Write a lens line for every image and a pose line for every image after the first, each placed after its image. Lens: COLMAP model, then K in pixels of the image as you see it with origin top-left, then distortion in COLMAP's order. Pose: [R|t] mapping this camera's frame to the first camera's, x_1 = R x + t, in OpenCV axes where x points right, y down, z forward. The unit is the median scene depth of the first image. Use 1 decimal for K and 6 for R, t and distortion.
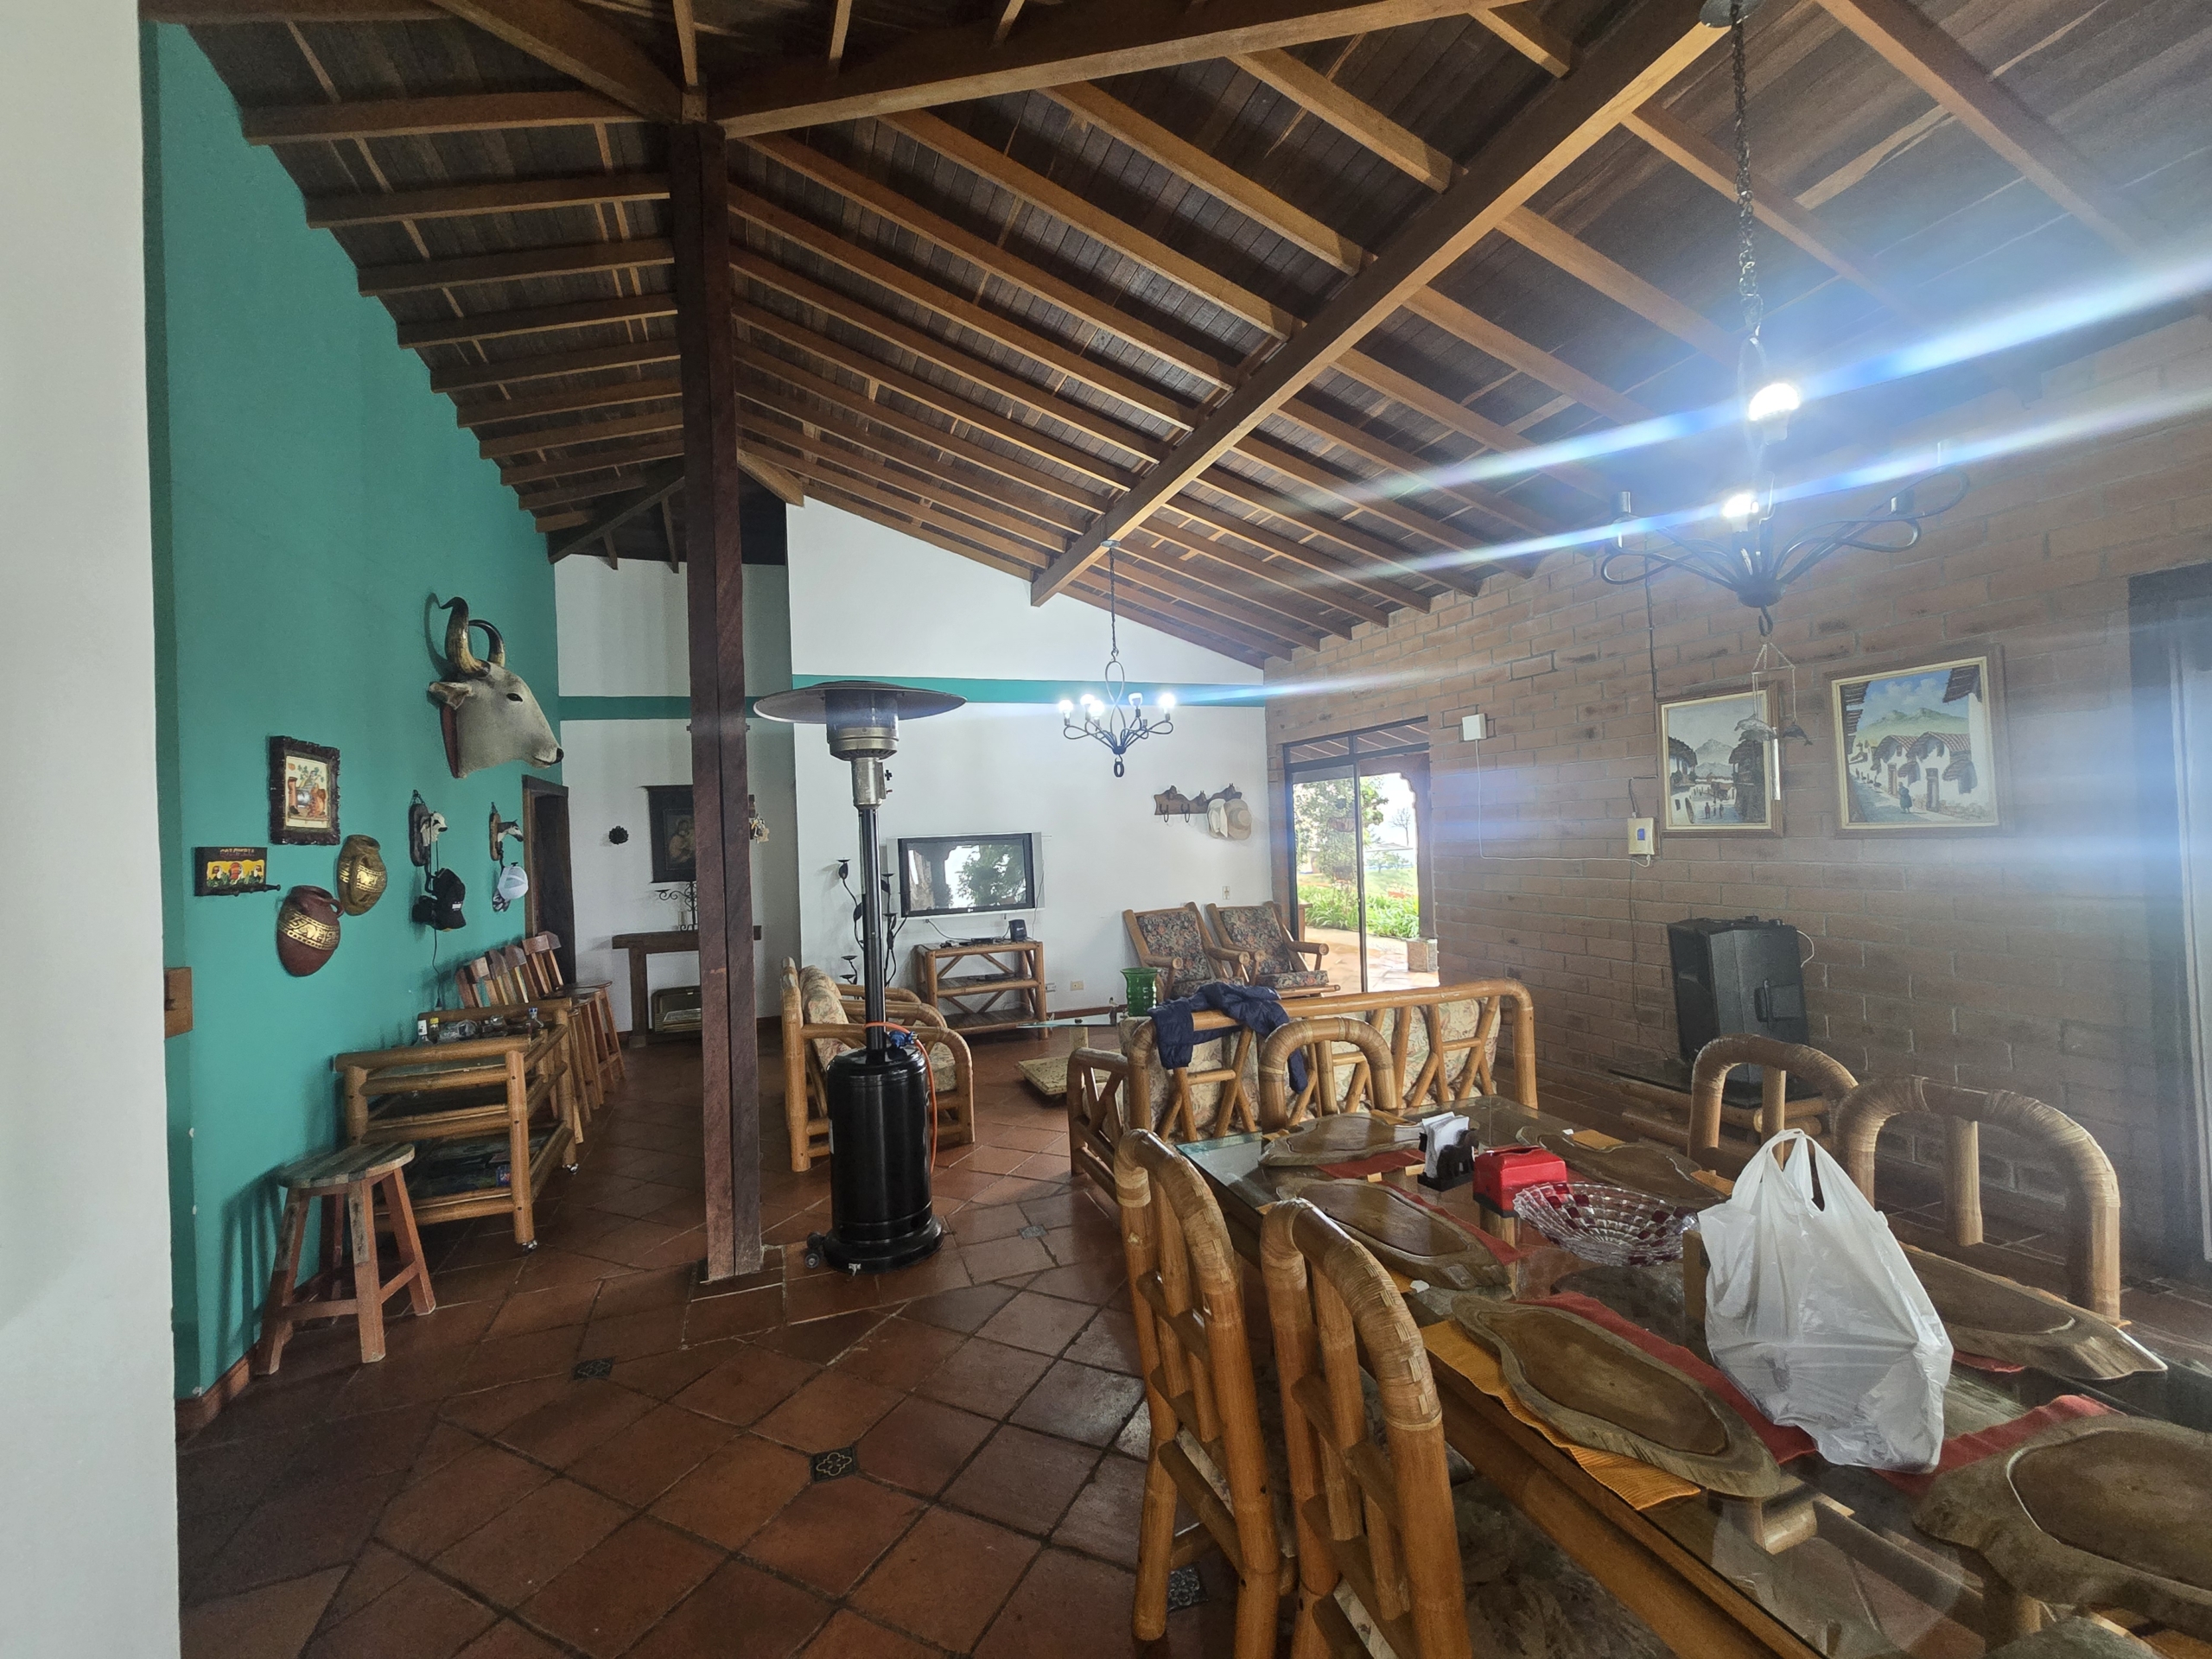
lens RADIAL K [[905.3, 0, 1088.5], [0, 905.3, 825.4], [0, 0, 1]] dist [-0.004645, -0.000421]
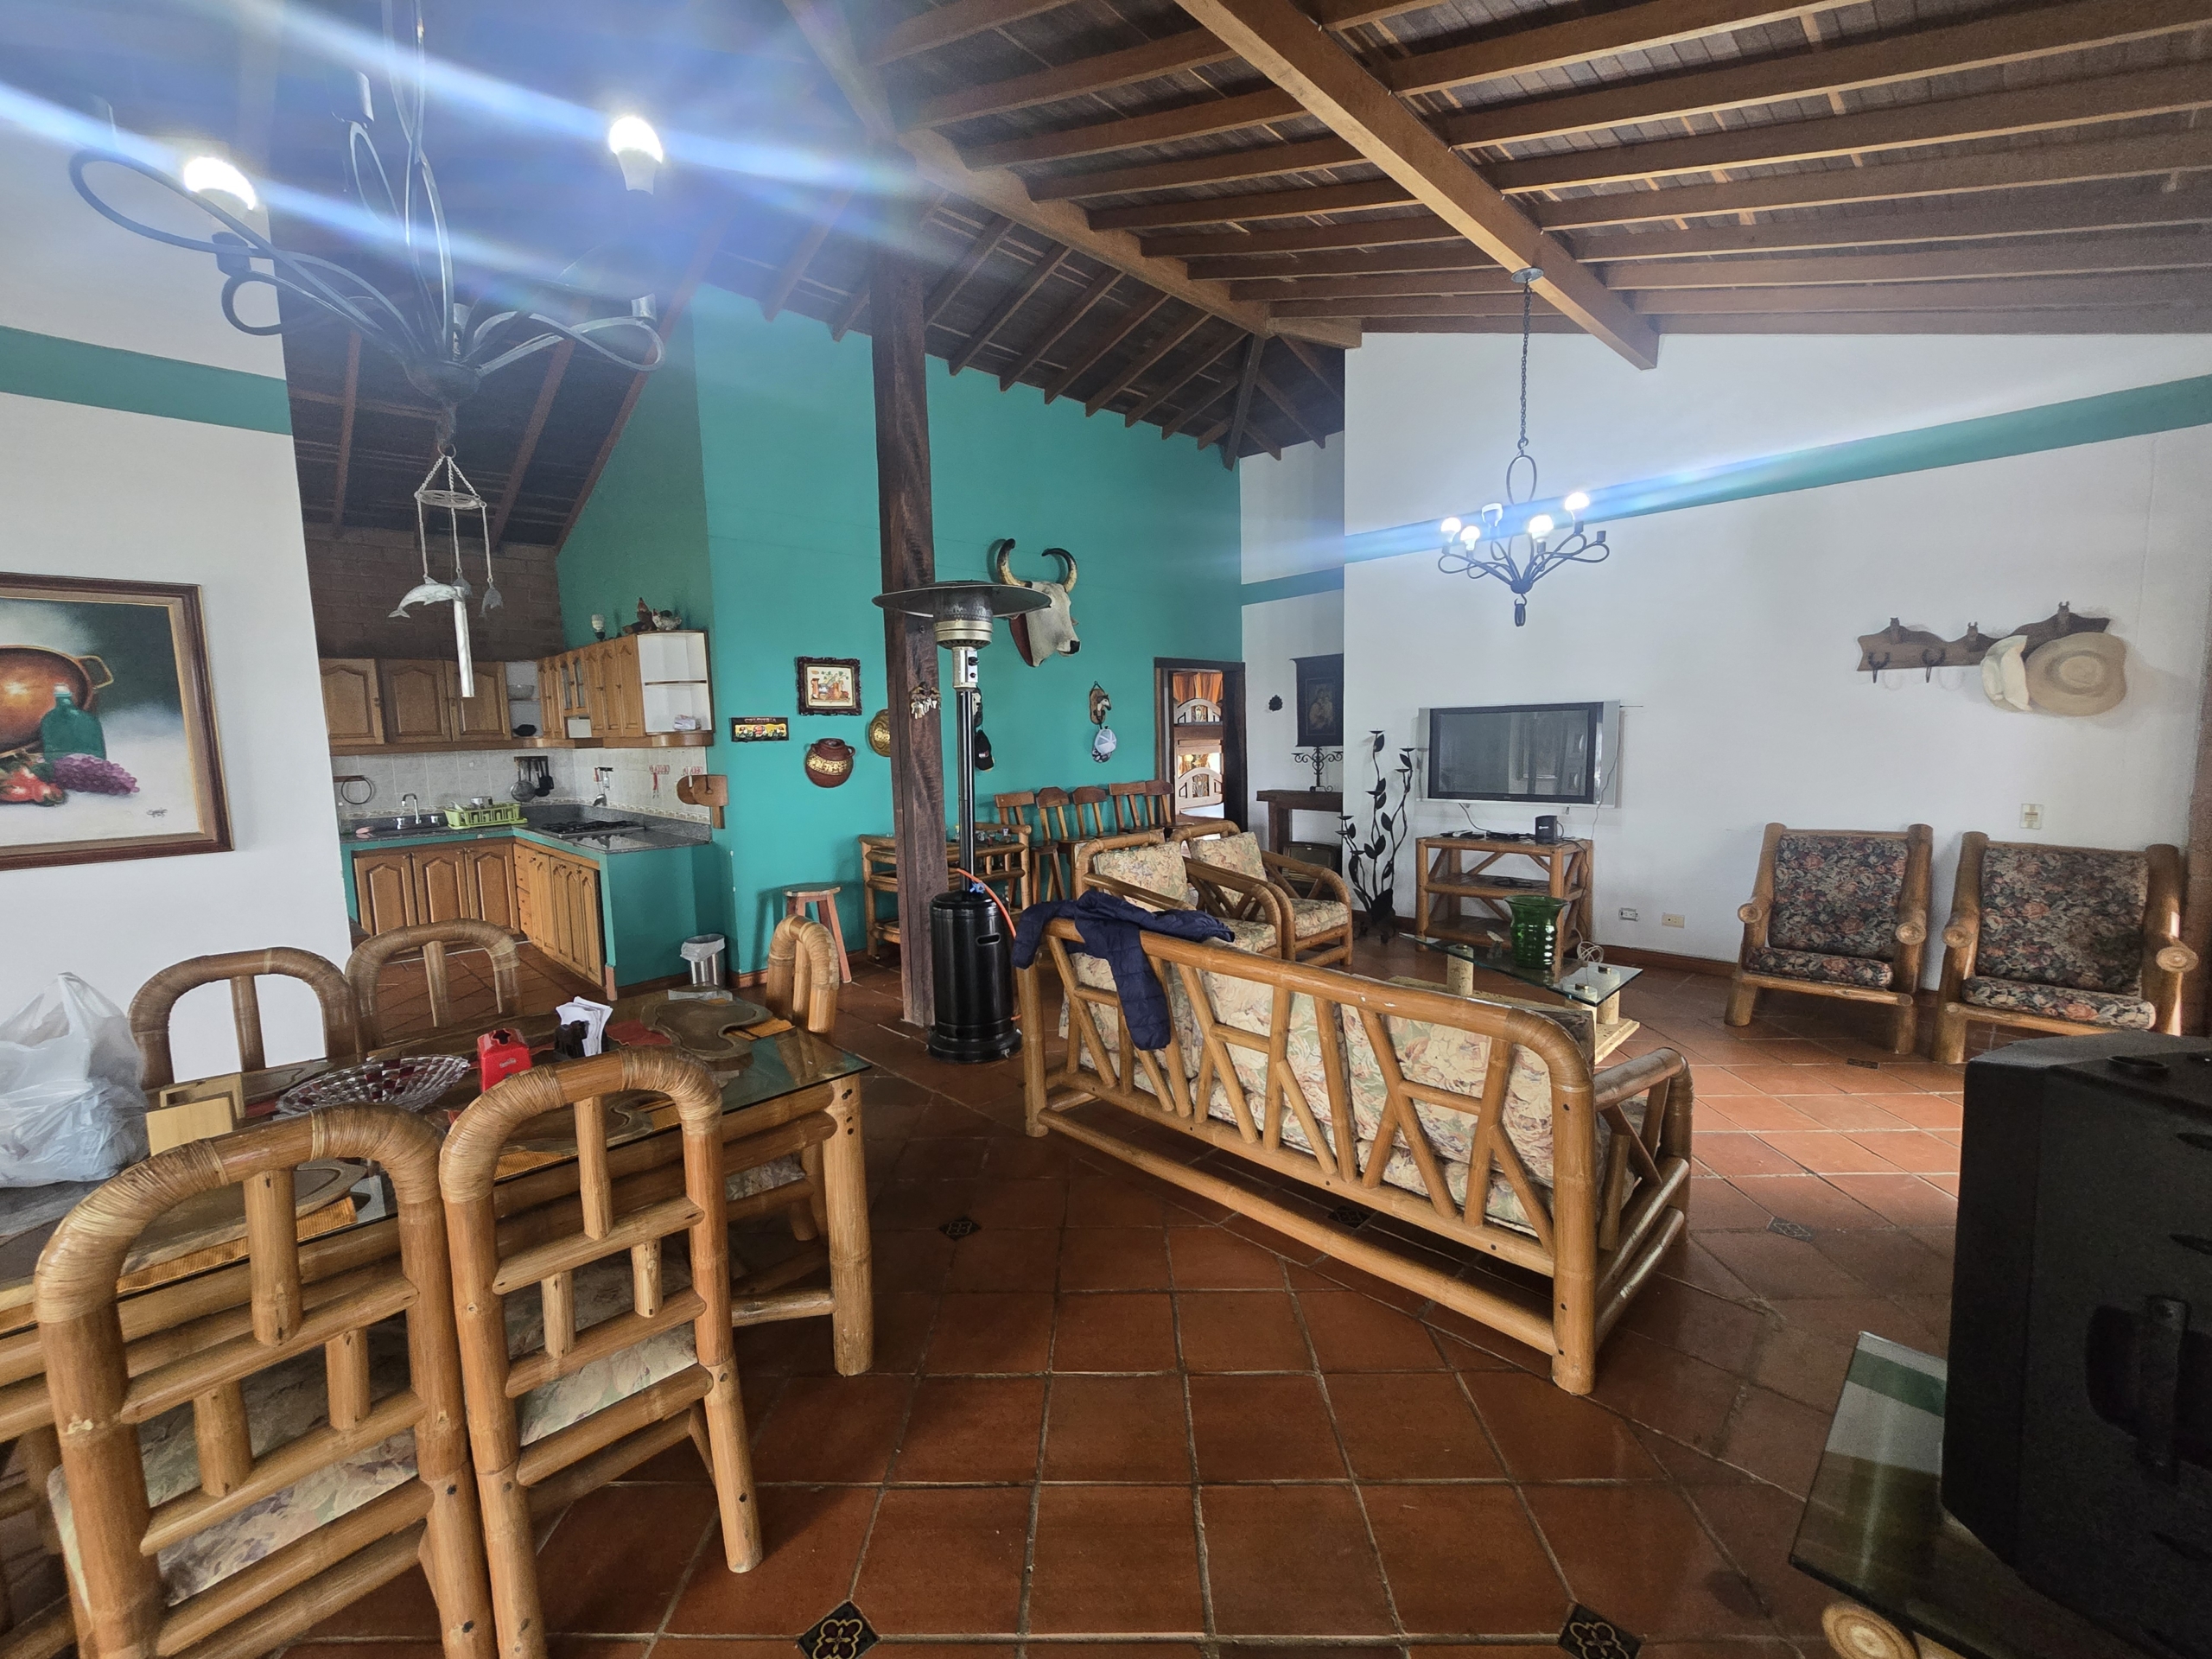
lens RADIAL K [[905.3, 0, 1088.5], [0, 905.3, 825.4], [0, 0, 1]] dist [-0.004645, -0.000421]
pose [[0.412948, 0.124235, -0.902241, 0.457117], [0.017925, 0.989352, 0.144433, -0.006083], [0.910578, -0.075816, 0.406324, 0.328524]]
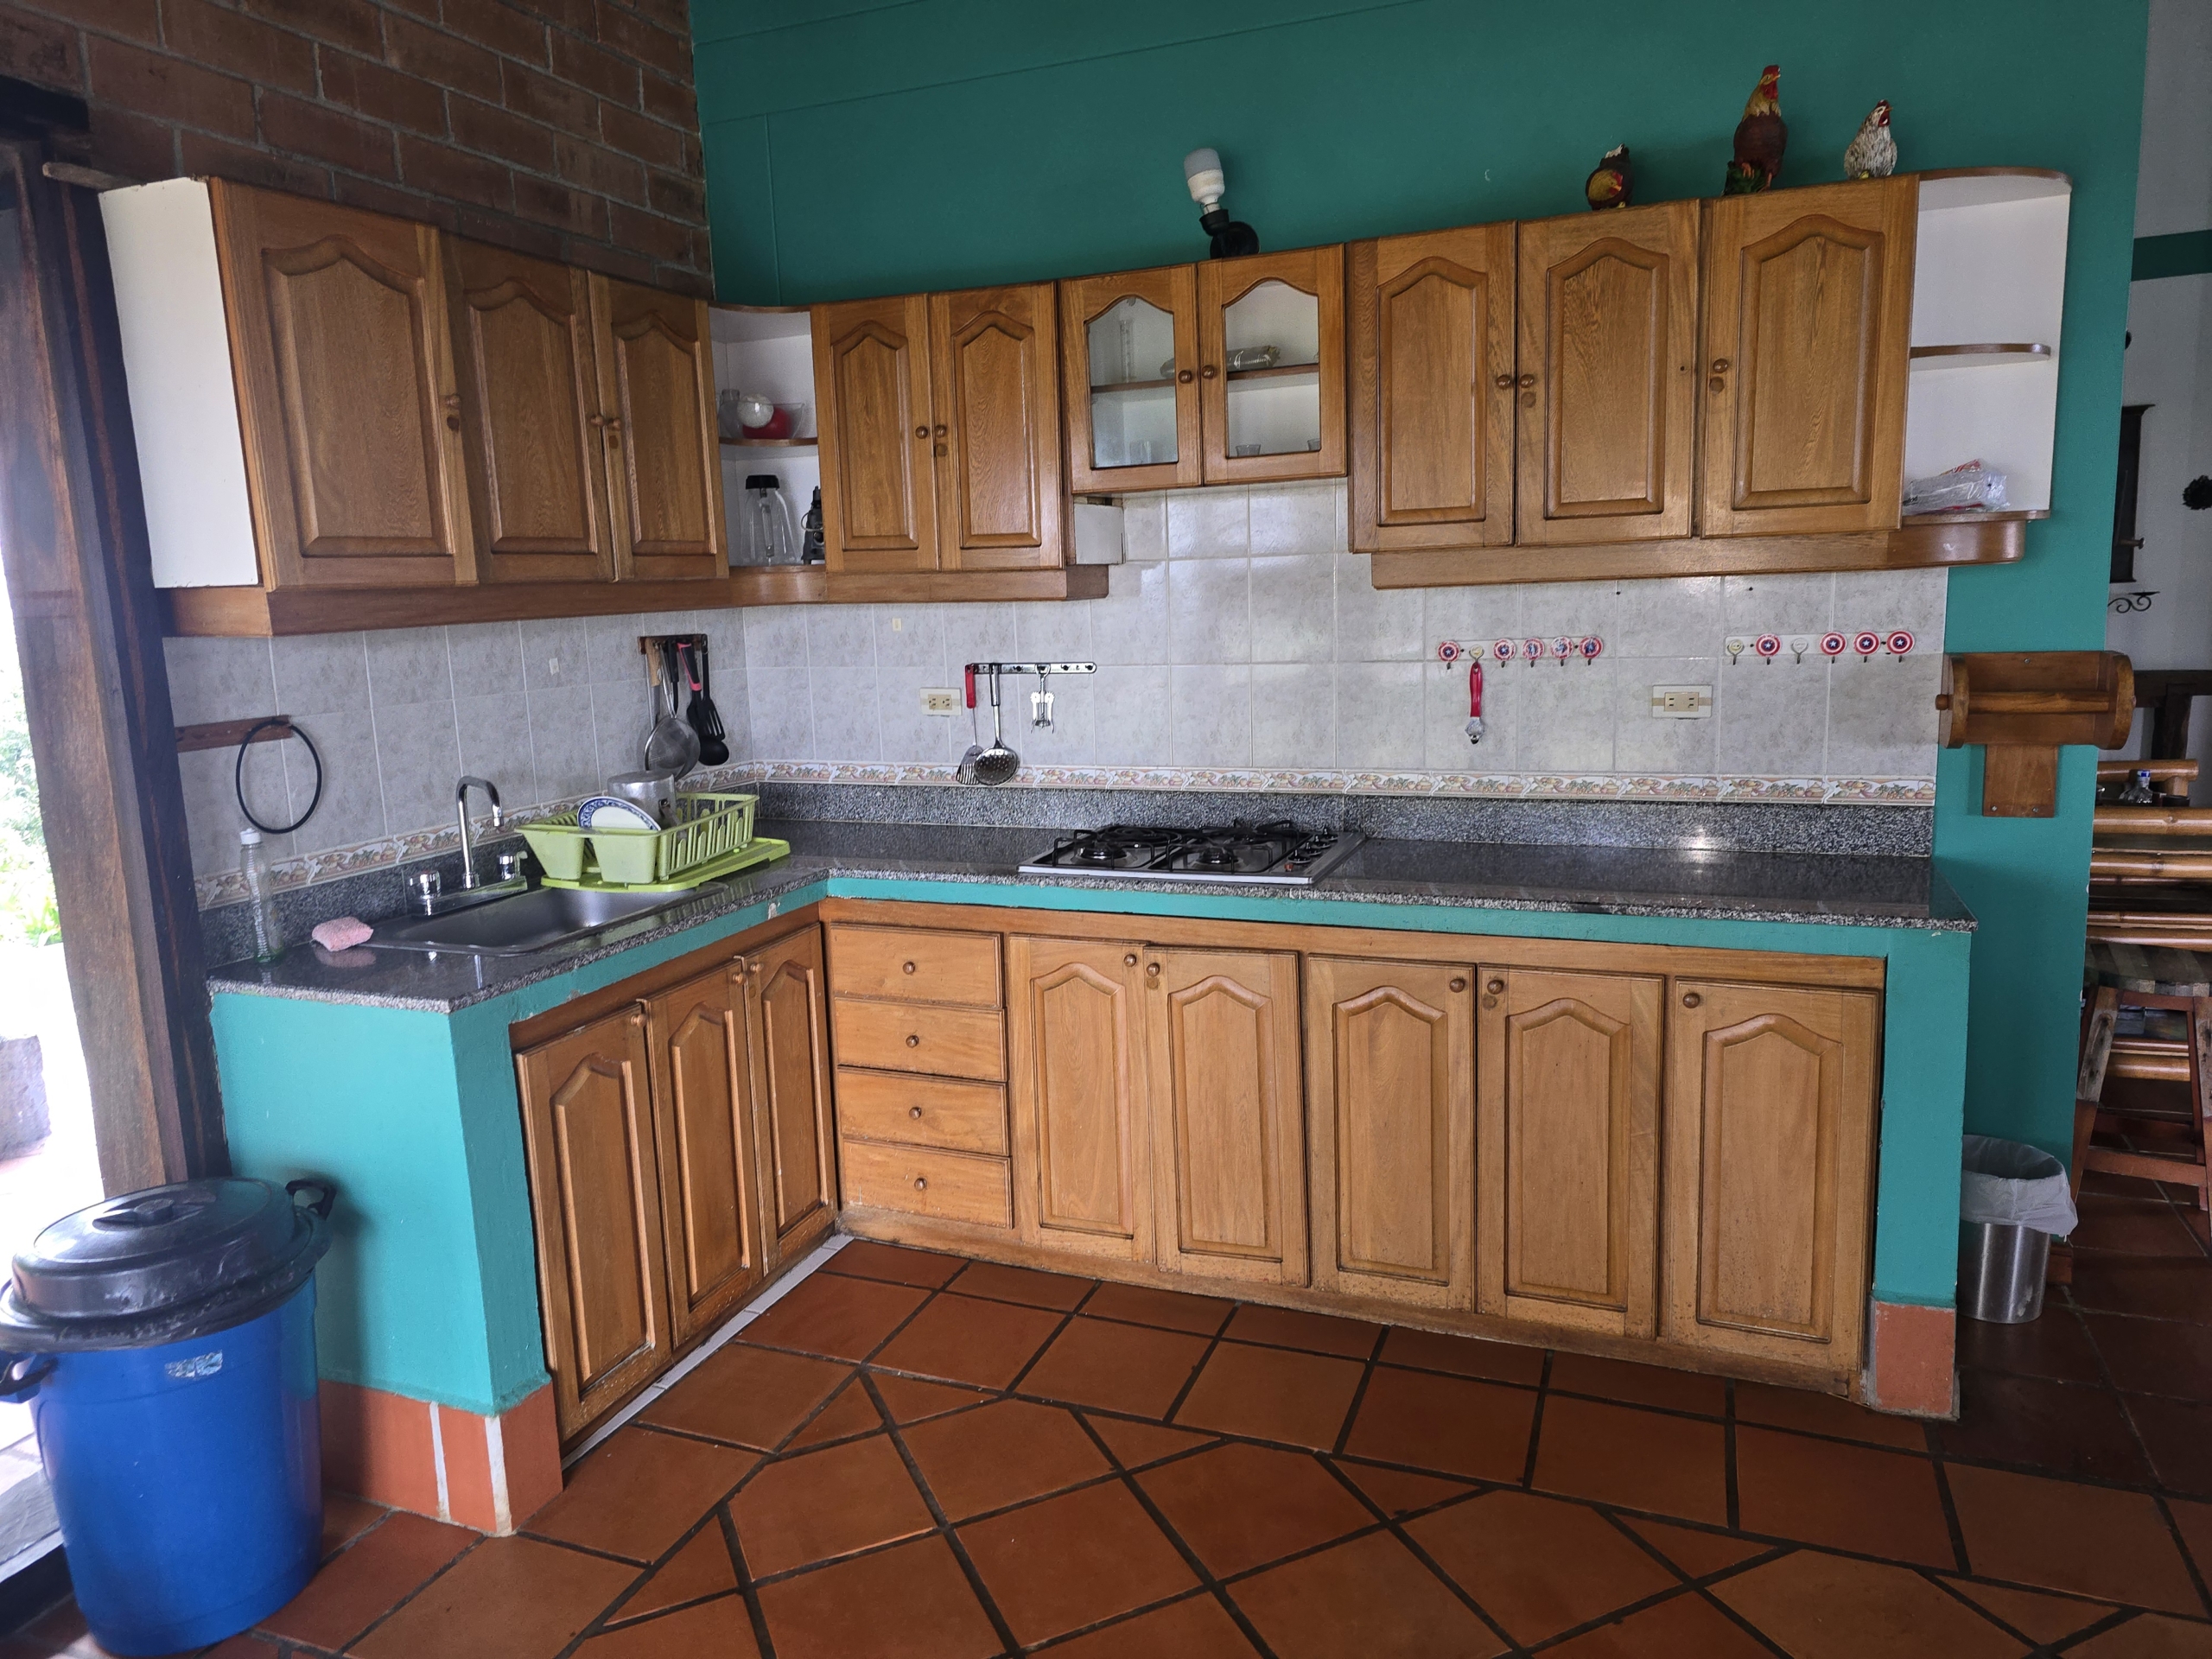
lens RADIAL K [[1477.5, 0, 1104.5], [0, 1477.5, 822.7], [0, 0, 1]] dist [0.058327, -0.054541]
pose [[0.762628, 0.114235, -0.636670, -0.309360], [0.012590, 0.981474, 0.191183, 0.021006], [0.646714, -0.153817, 0.747062, -0.135337]]
